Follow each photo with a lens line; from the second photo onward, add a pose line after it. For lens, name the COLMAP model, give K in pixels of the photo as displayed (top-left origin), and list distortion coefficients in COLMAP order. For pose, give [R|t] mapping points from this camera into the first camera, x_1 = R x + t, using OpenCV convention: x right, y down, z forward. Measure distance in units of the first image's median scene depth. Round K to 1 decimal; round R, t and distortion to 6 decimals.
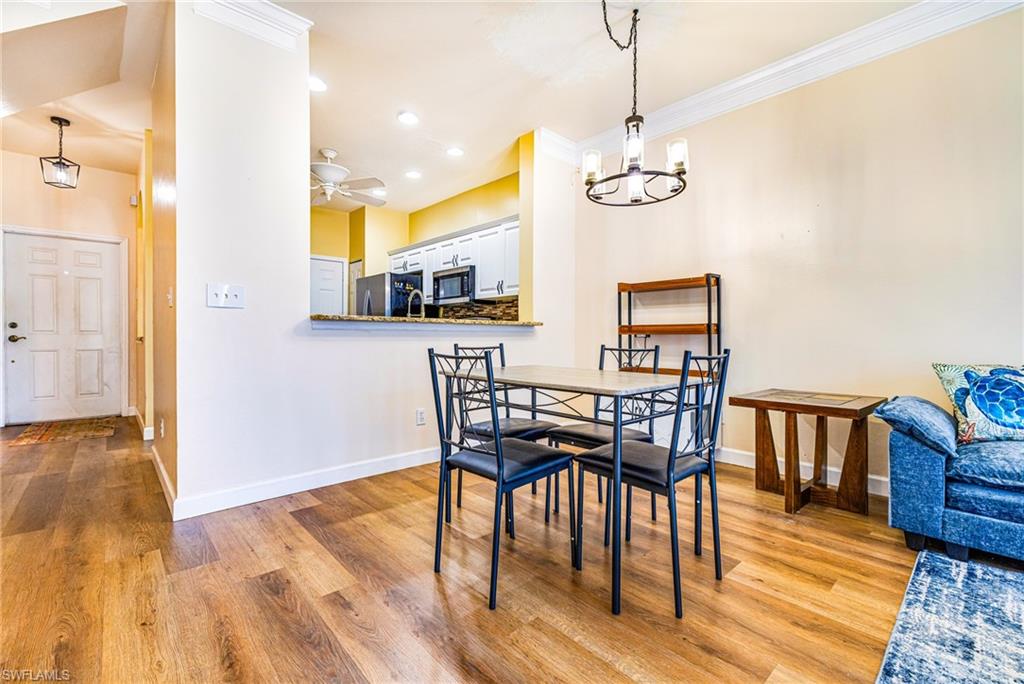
lens RADIAL K [[448.6, 0, 516.5], [0, 448.6, 338.1], [0, 0, 1]] dist [-0.000039, -0.000279]
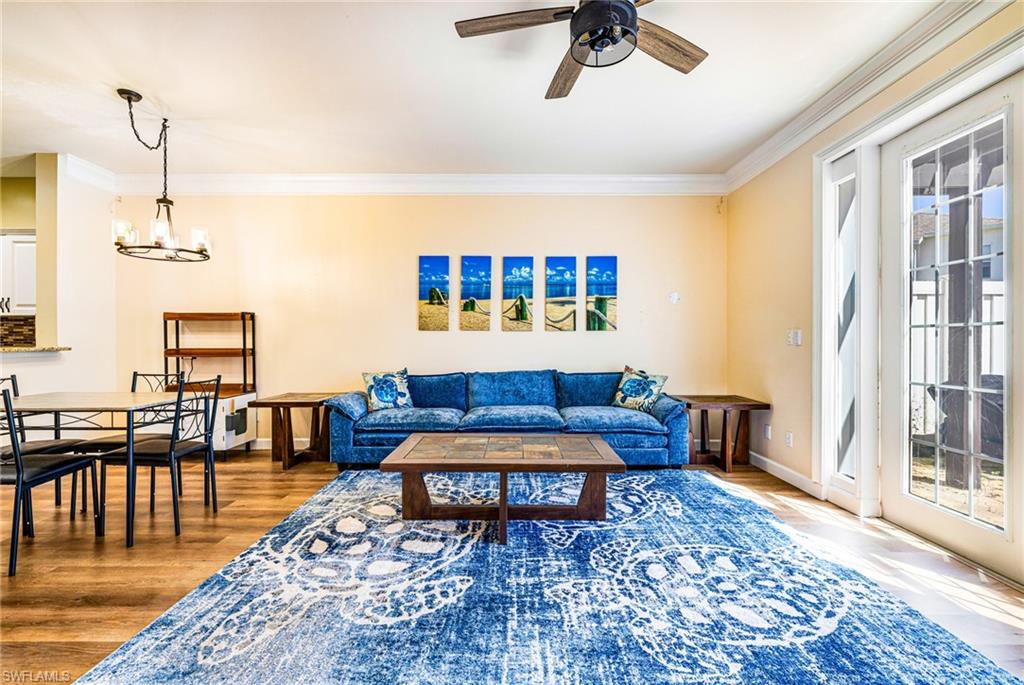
lens RADIAL K [[440.3, 0, 514.4], [0, 440.3, 341.4], [0, 0, 1]] dist [0.001050, 0.000151]
pose [[0.672107, -0.005101, 0.740436, -0.006900], [0.005926, 0.999981, 0.001510, -0.046282], [-0.740430, 0.003373, 0.672125, -0.443901]]
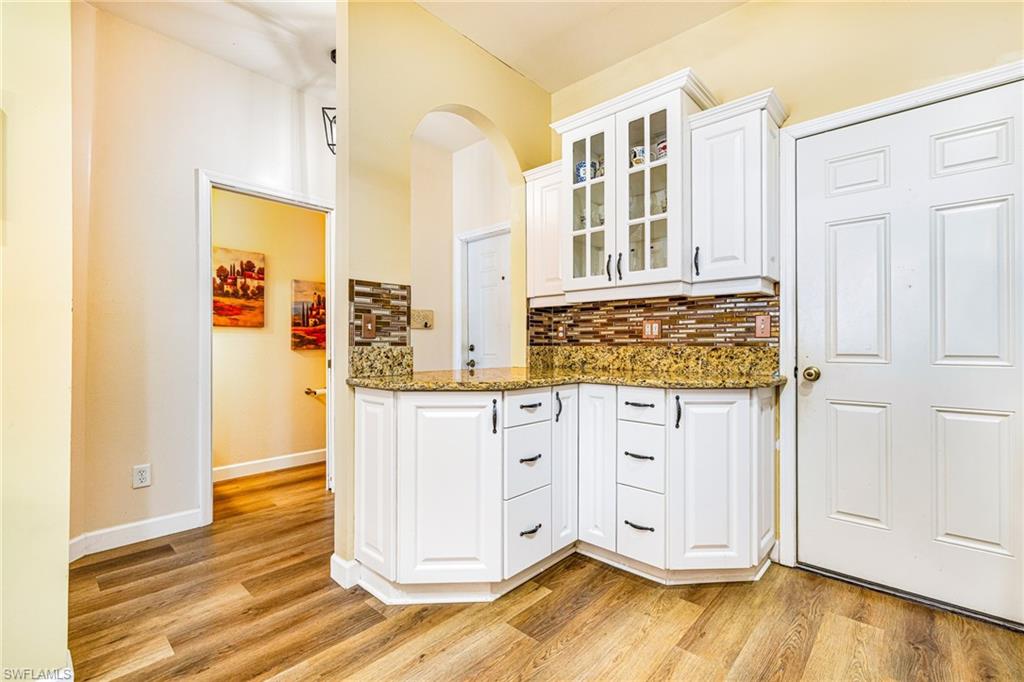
lens RADIAL K [[445.2, 0, 512.0], [0, 445.2, 341.0], [0, 0, 1]] dist [0.001086, 0.000125]
pose [[0.087204, -0.008898, -0.996151, -0.330547], [0.000101, 0.999960, -0.008923, -0.043181], [0.996190, 0.000678, 0.087202, 1.268862]]
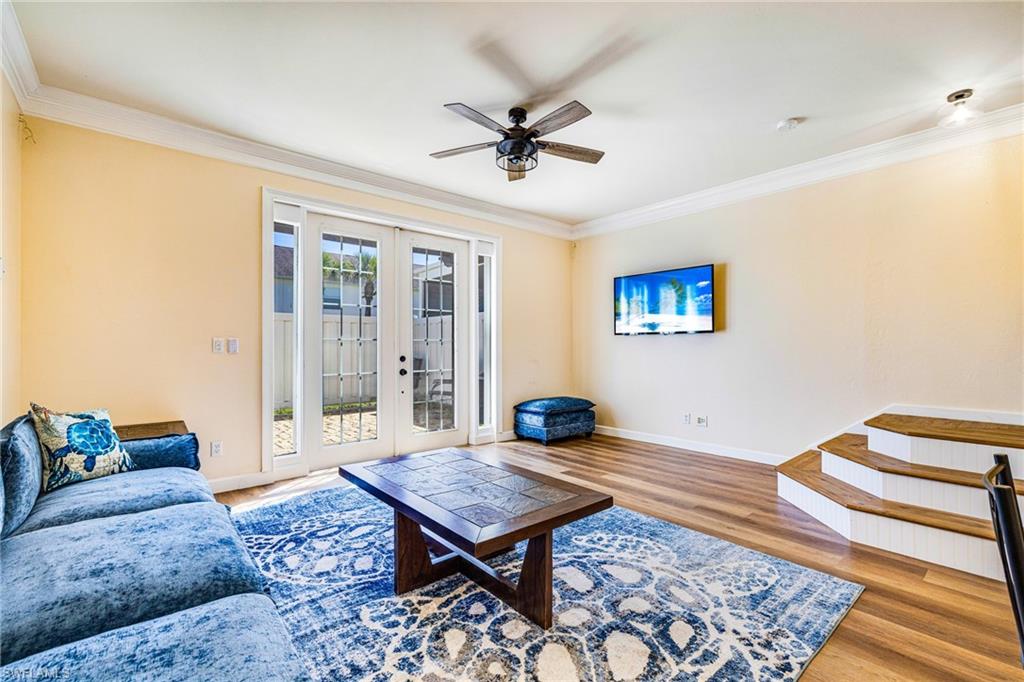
lens RADIAL K [[445.2, 0, 512.0], [0, 445.2, 341.0], [0, 0, 1]] dist [0.001086, 0.000125]
pose [[-0.999468, -0.003972, 0.032383, 0.442789], [-0.004220, 0.999962, -0.007595, -0.053330], [-0.032352, -0.007727, -0.999447, 0.685111]]
